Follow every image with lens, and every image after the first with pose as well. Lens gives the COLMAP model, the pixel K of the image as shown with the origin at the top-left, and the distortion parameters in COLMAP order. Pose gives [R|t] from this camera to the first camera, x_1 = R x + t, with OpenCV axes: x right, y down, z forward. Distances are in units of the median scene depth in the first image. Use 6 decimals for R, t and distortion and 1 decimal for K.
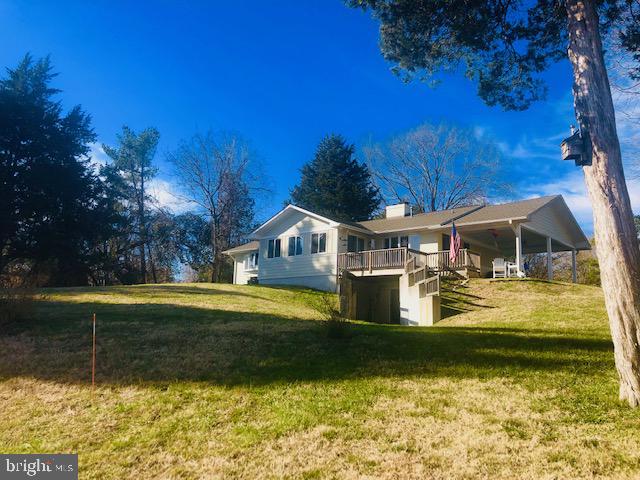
lens RADIAL K [[534.1, 0, 320.0], [0, 534.1, 240.0], [0, 0, 1]] dist [0.001213, 0.000248]
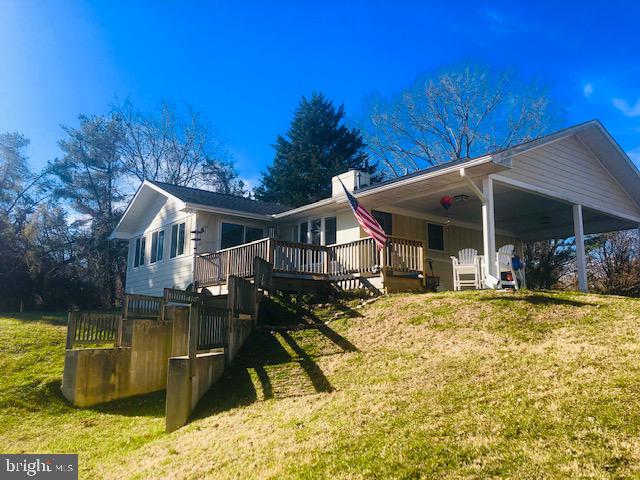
lens RADIAL K [[534.1, 0, 320.0], [0, 534.1, 240.0], [0, 0, 1]] dist [0.001213, 0.000248]
pose [[0.964290, -0.048811, -0.260313, 0.314376], [0.044315, 0.998750, -0.023119, 0.027487], [0.261116, 0.010757, 0.965248, 0.452159]]
